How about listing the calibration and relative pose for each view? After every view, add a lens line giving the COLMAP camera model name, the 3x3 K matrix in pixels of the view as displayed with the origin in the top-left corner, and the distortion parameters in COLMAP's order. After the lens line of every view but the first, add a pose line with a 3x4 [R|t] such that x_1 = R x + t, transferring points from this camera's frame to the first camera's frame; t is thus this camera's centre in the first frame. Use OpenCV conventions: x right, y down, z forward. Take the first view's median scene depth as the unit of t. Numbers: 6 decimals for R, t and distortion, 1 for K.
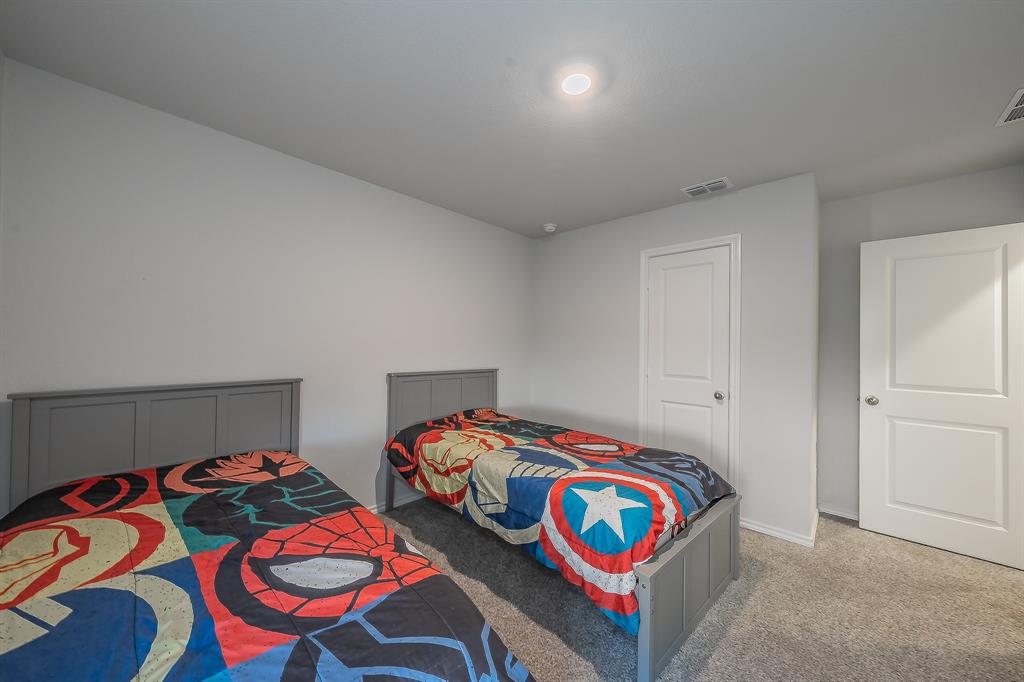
lens RADIAL K [[369.8, 0, 512.0], [0, 369.8, 341.0], [0, 0, 1]] dist [0.000693, 0.000039]
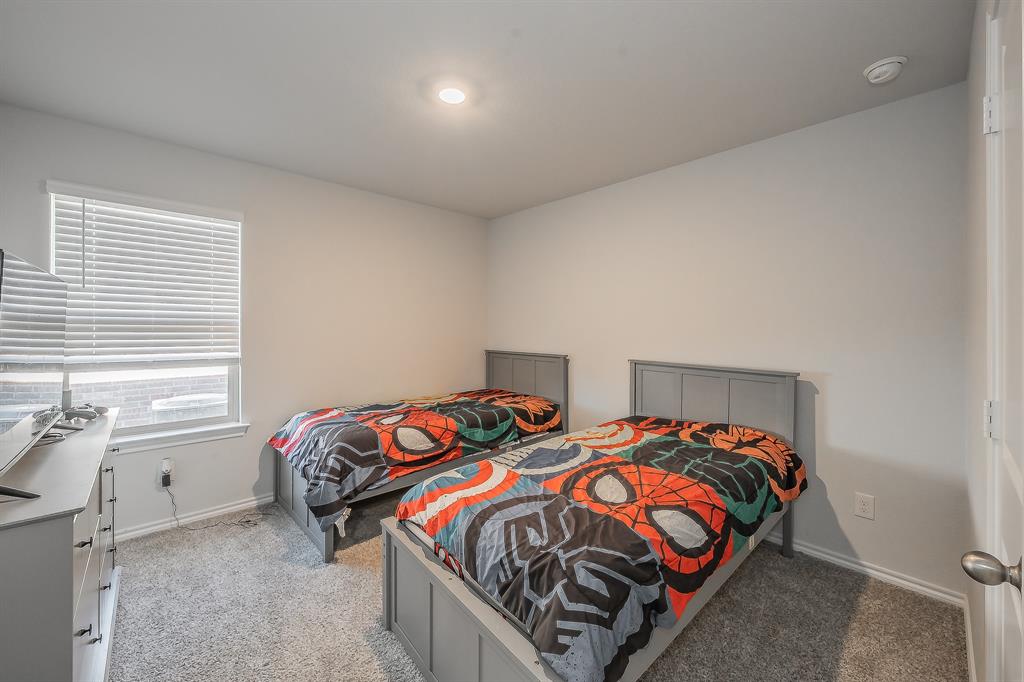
lens RADIAL K [[395.0, 0, 512.4], [0, 395.0, 330.8], [0, 0, 1]] dist [-0.000050, -0.000007]
pose [[-0.074097, -0.003228, -0.997246, 1.087015], [0.009135, 0.999951, -0.003915, -0.010716], [0.997209, -0.009400, -0.074064, 0.698248]]
